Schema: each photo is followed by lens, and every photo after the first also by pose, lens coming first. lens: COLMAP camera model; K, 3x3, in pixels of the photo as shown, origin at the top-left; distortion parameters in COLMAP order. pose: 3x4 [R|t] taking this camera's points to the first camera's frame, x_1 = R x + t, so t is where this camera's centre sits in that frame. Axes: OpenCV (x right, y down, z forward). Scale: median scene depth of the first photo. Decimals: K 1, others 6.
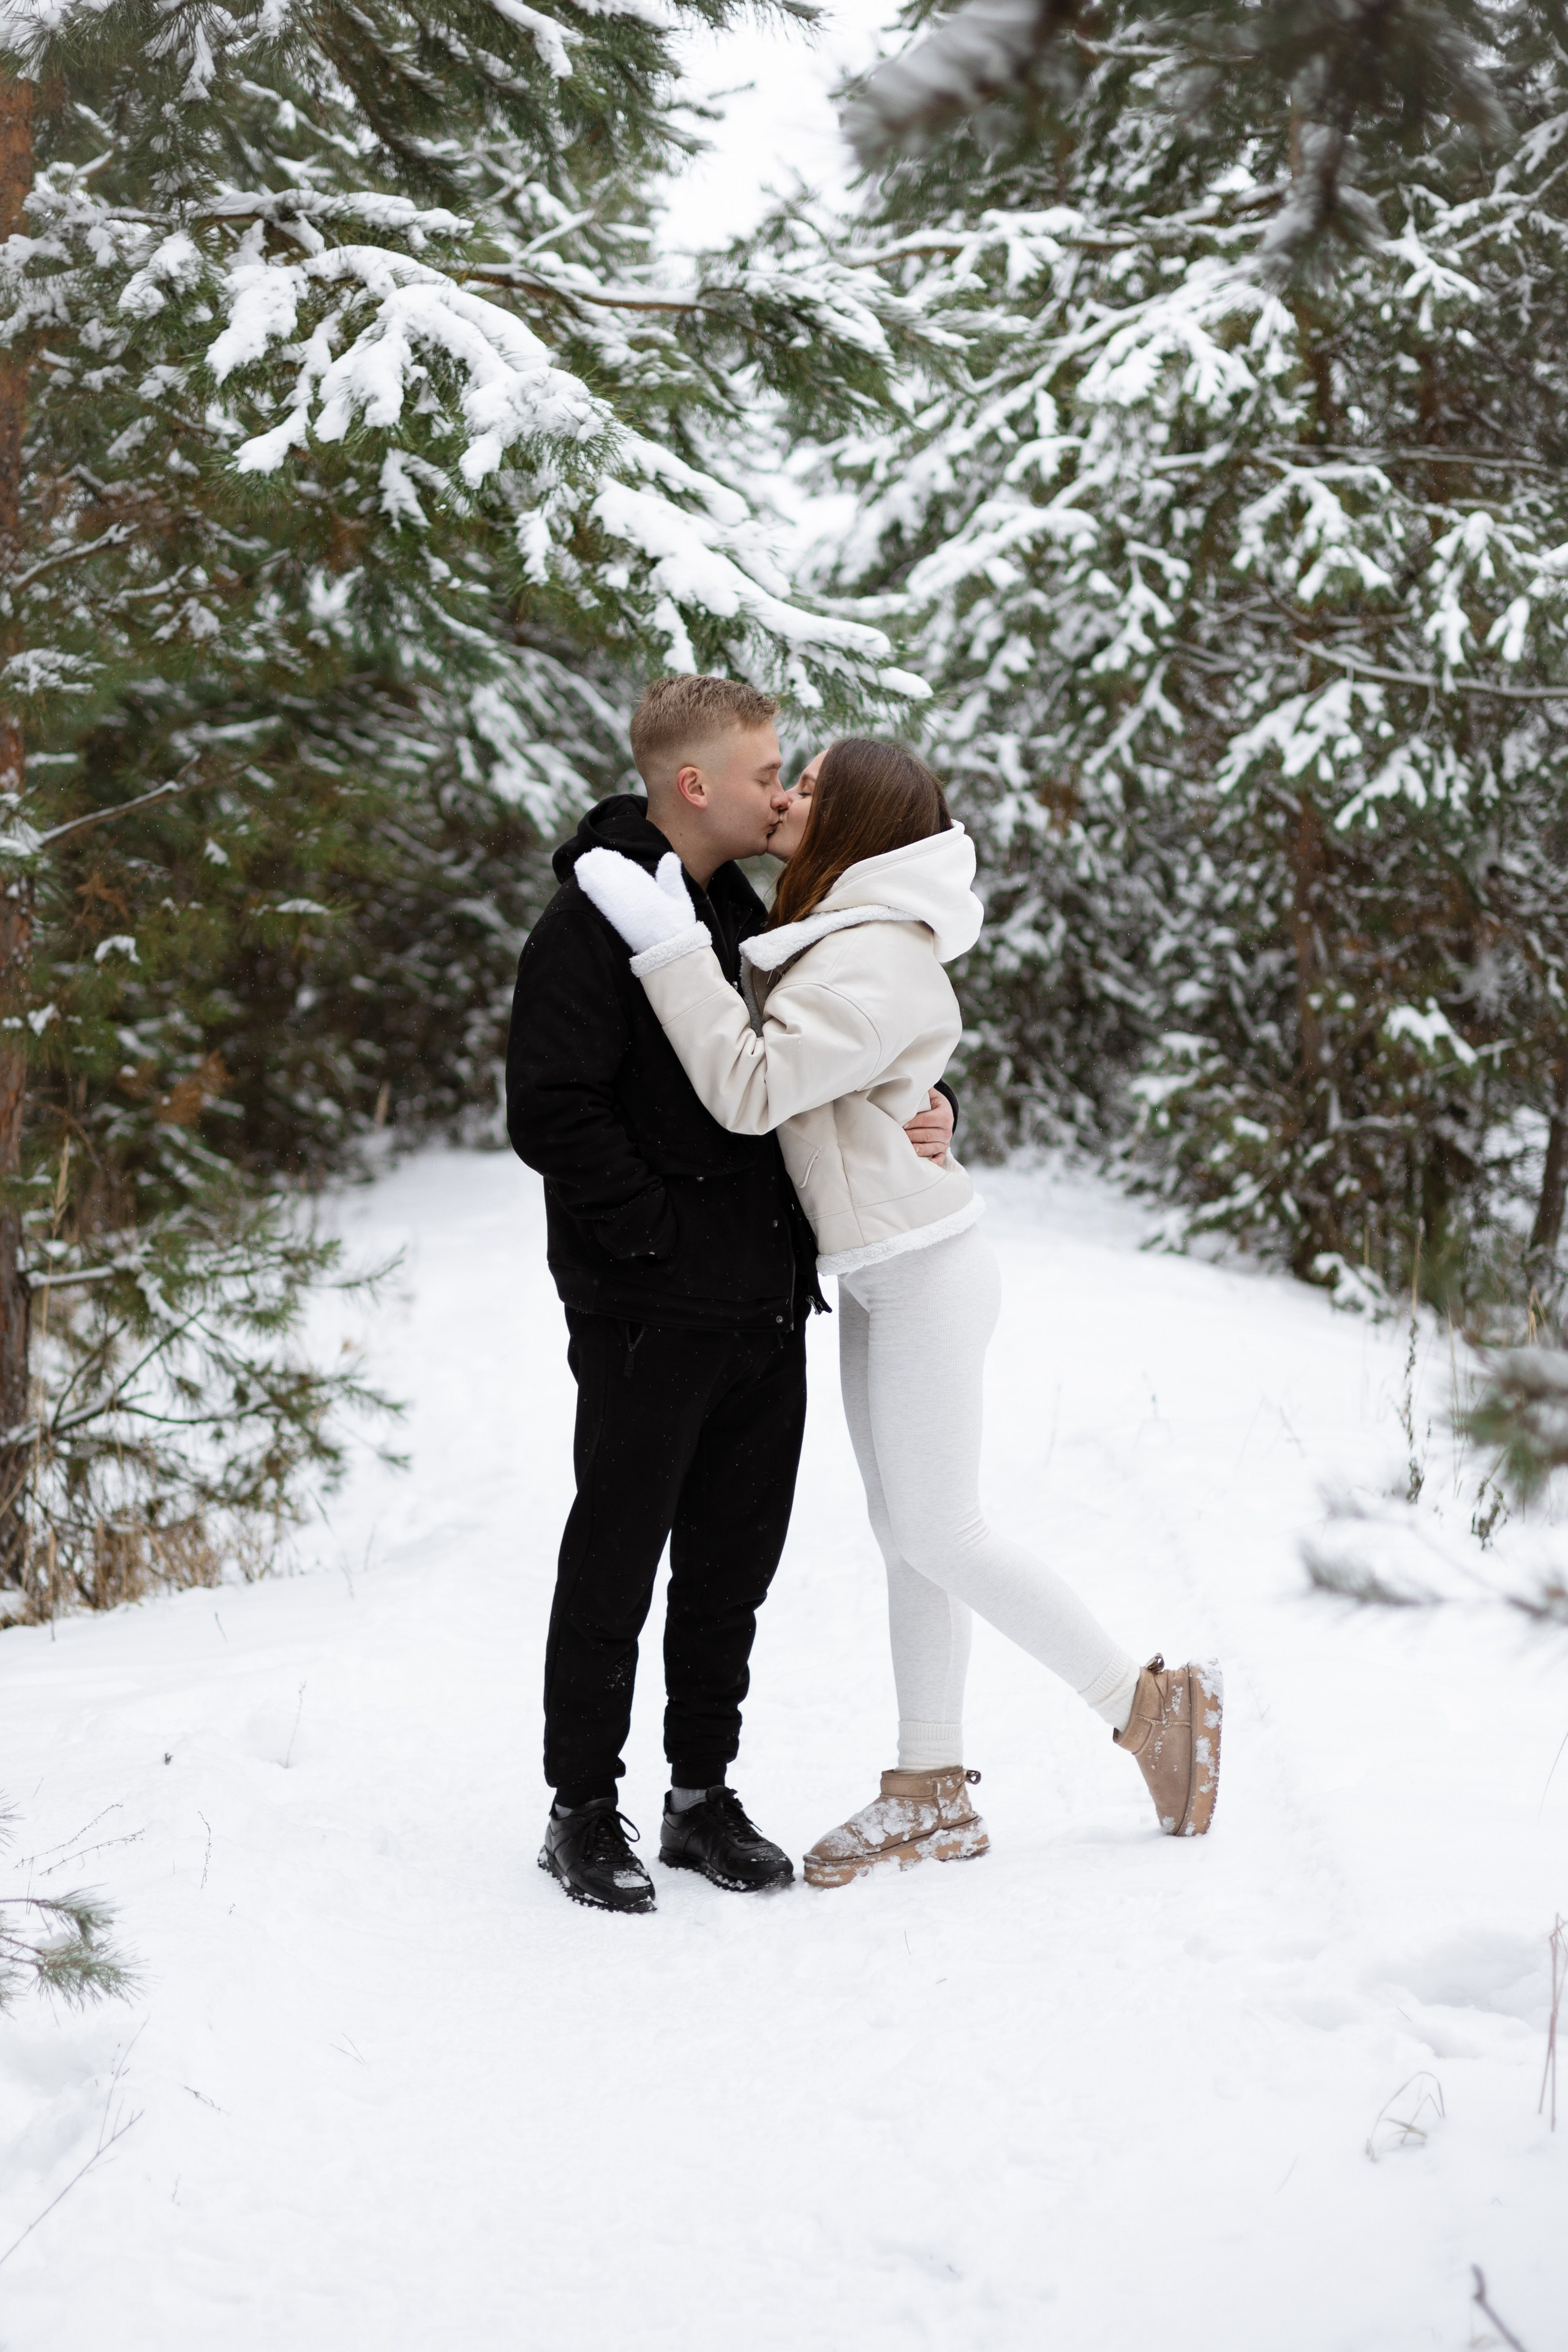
lens RADIAL K [[3537.5, 0, 784.0], [0, 3537.5, 1176.0], [0, 0, 1]] dist [-0.000103, 0.040129]
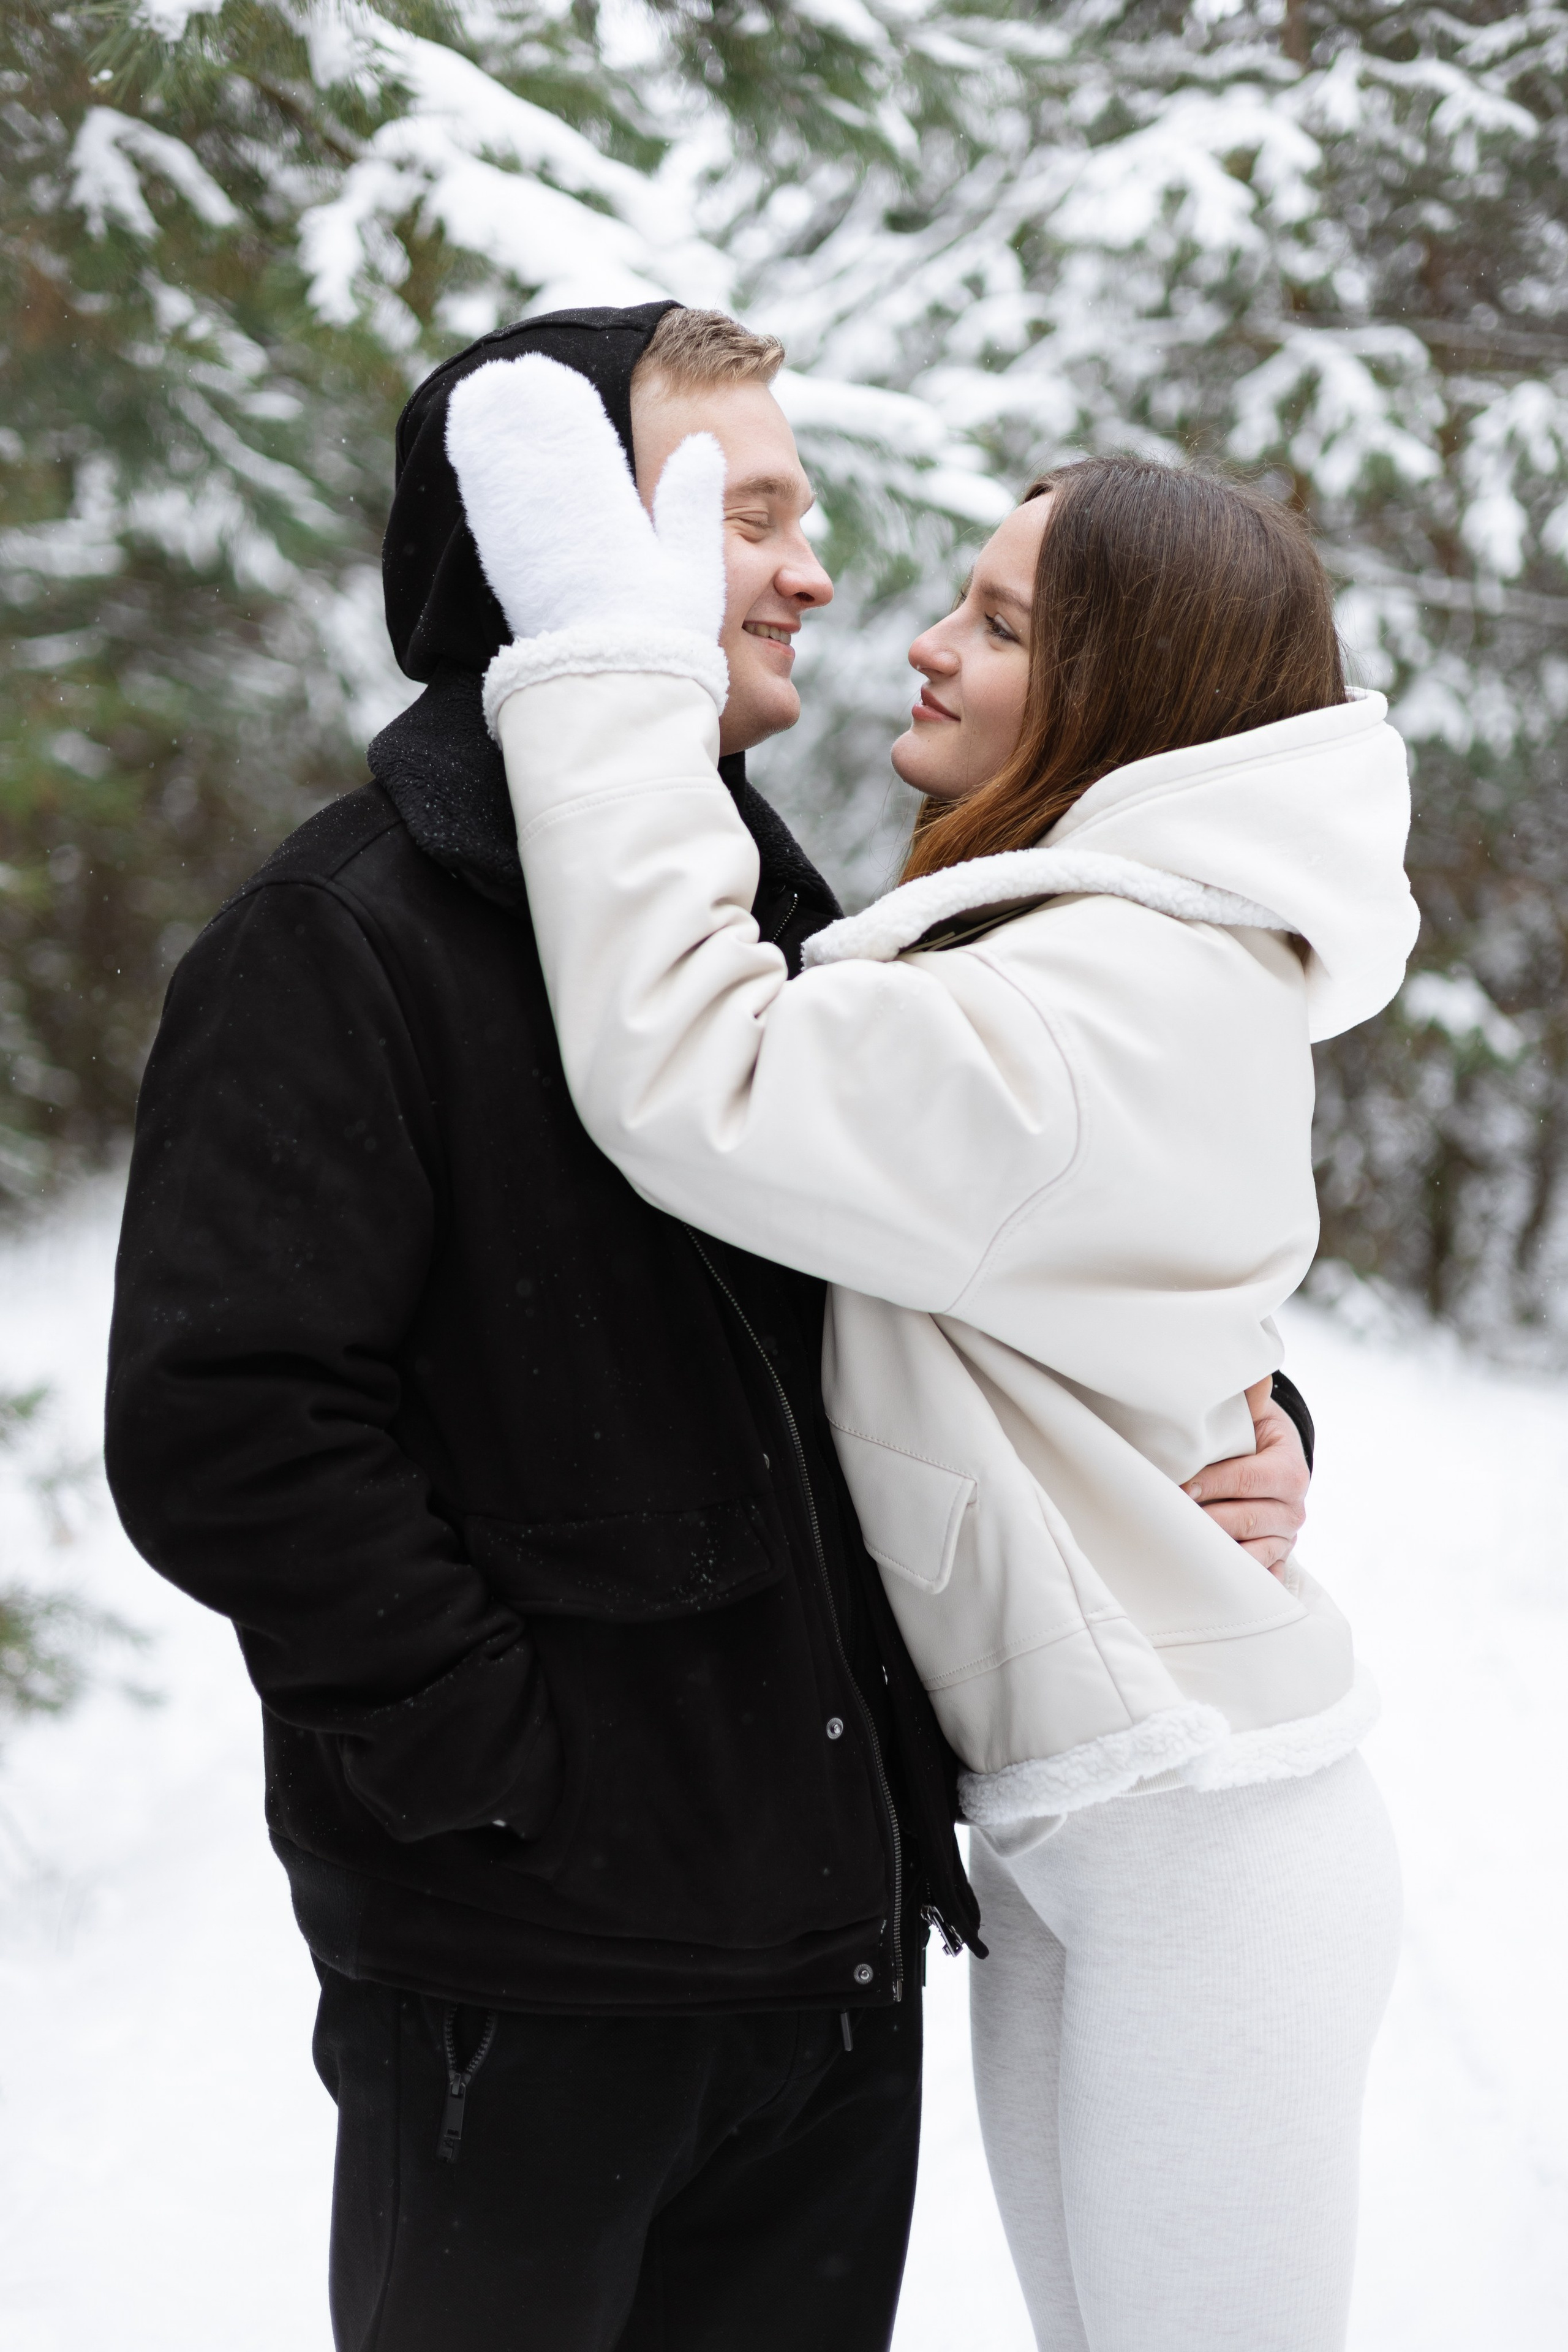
lens RADIAL K [[3537.5, 0, 784.0], [0, 3537.5, 1176.0], [0, 0, 1]] dist [-0.000103, 0.040129]
pose [[0.999427, 0.001804, 0.033803, -0.006522], [-0.002316, 0.999883, 0.015119, -0.015456], [-0.033772, -0.015188, 0.999314, 0.177497]]
